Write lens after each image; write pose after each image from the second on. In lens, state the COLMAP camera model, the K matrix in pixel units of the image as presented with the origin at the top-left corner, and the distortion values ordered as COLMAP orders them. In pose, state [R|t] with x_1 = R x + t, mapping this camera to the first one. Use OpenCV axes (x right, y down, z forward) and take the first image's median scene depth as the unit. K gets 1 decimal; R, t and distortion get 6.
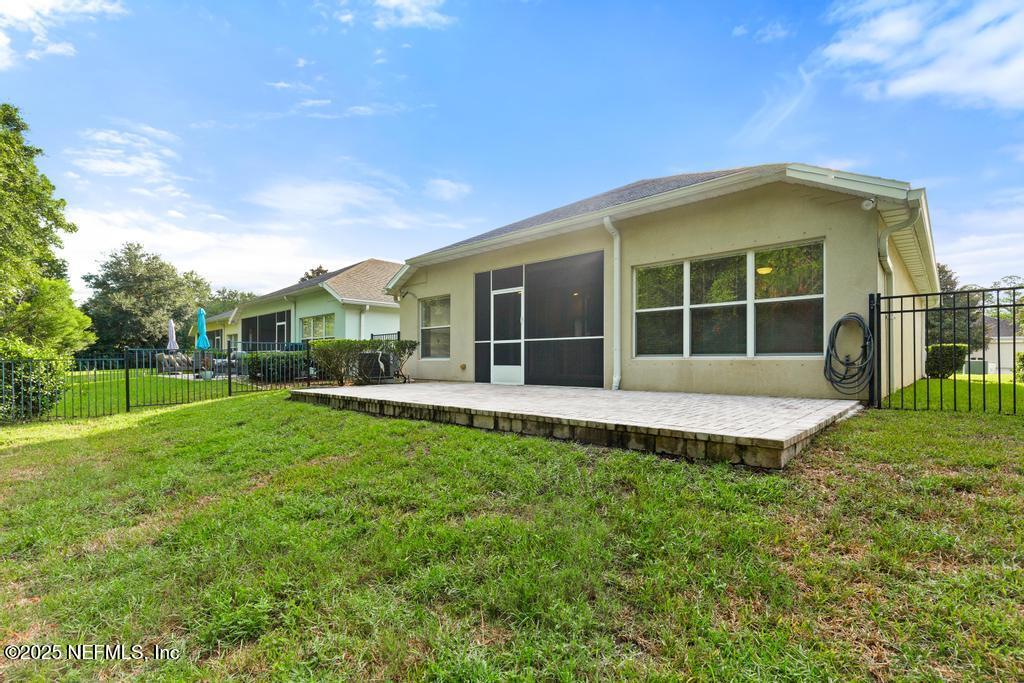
lens RADIAL K [[466.8, 0, 512.9], [0, 466.8, 358.1], [0, 0, 1]] dist [0.036500, 0.000029]
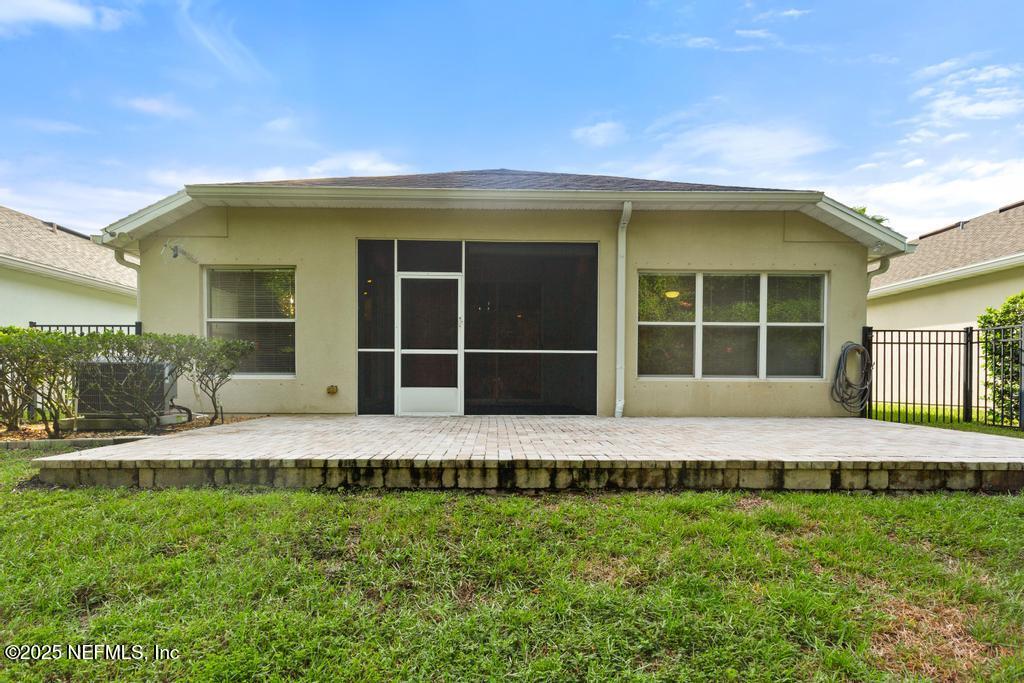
lens RADIAL K [[496.7, 0, 511.3], [0, 496.7, 386.4], [0, 0, 1]] dist [0.013839, 0.000080]
pose [[0.720560, -0.002620, 0.693387, -0.523473], [-0.010526, 0.999836, 0.014716, 0.002997], [-0.693312, -0.017902, 0.720415, 0.507696]]
